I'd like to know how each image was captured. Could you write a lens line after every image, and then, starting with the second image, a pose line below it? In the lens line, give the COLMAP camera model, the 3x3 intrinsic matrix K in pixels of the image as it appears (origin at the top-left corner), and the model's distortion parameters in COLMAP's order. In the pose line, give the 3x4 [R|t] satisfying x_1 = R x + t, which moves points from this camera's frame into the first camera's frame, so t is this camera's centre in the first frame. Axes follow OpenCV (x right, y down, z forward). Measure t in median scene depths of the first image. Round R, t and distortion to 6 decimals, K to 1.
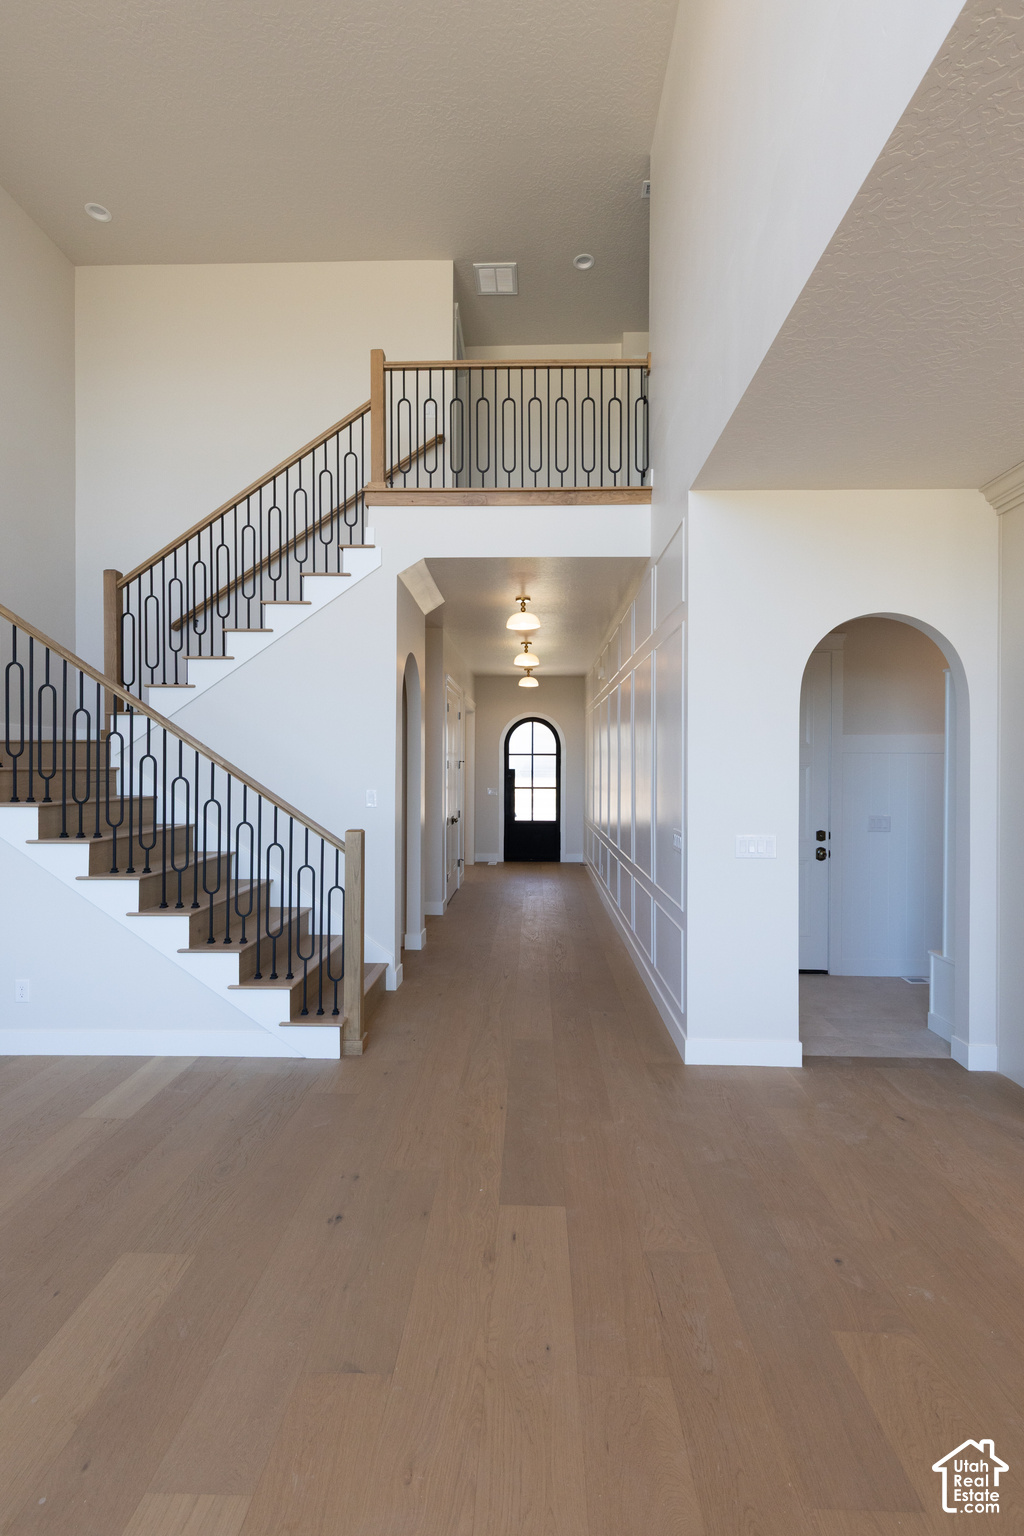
lens RADIAL K [[687.1, 0, 512.0], [0, 687.1, 768.0], [0, 0, 1]] dist [0.001224, 0.000118]
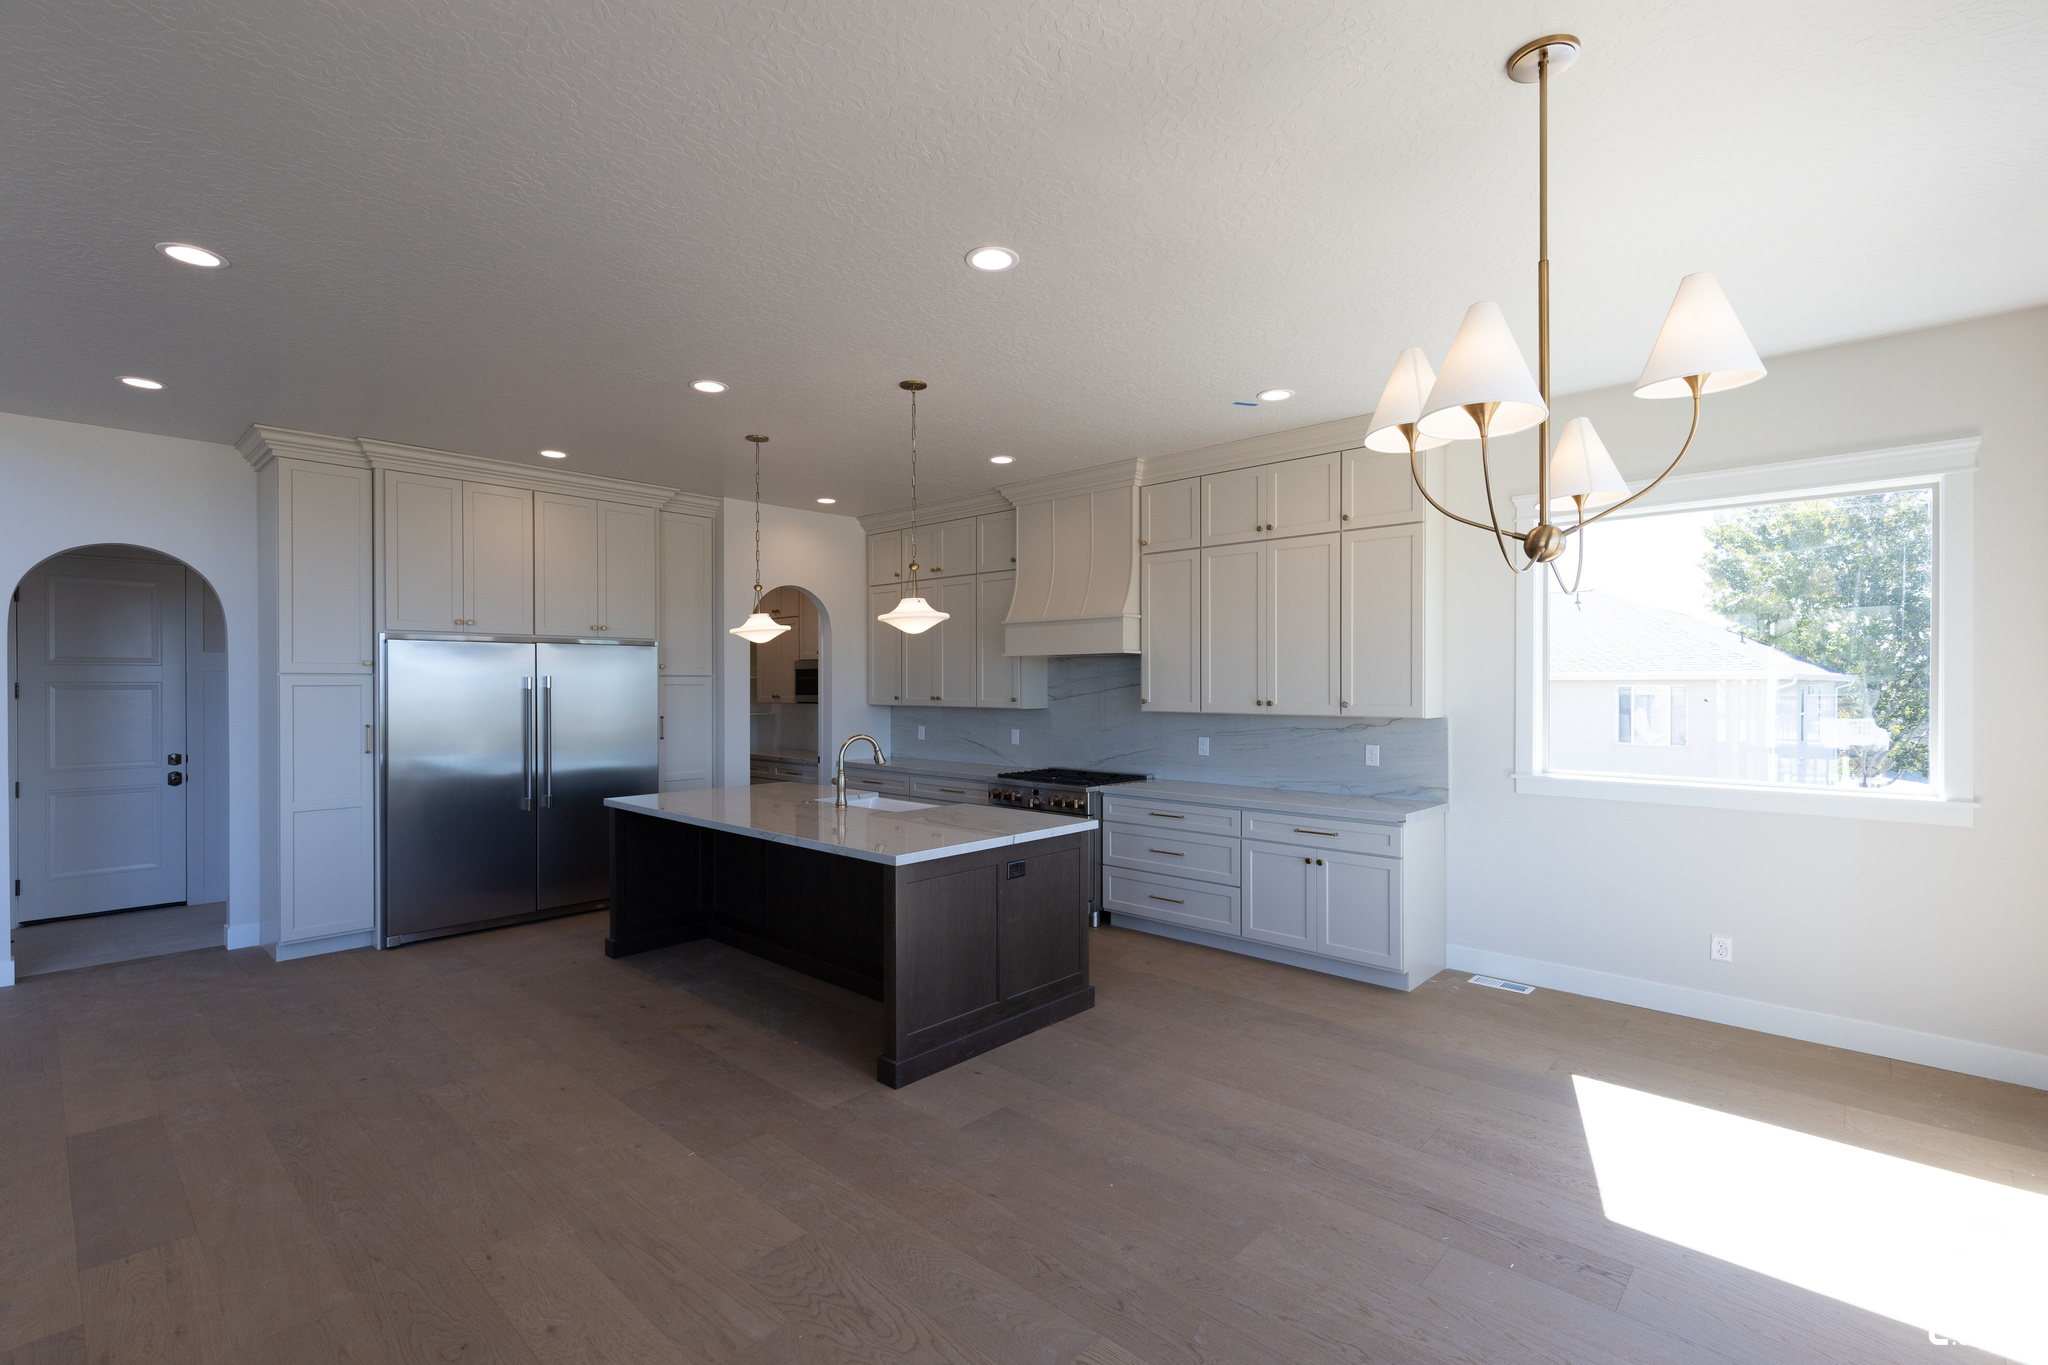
lens RADIAL K [[916.1, 0, 1024.0], [0, 916.1, 682.5], [0, 0, 1]] dist [0.001224, 0.000118]
pose [[0.659990, -0.006069, 0.751250, 0.290156], [0.006804, 0.999975, 0.002101, -0.001585], [-0.751244, 0.003725, 0.660014, -0.744193]]
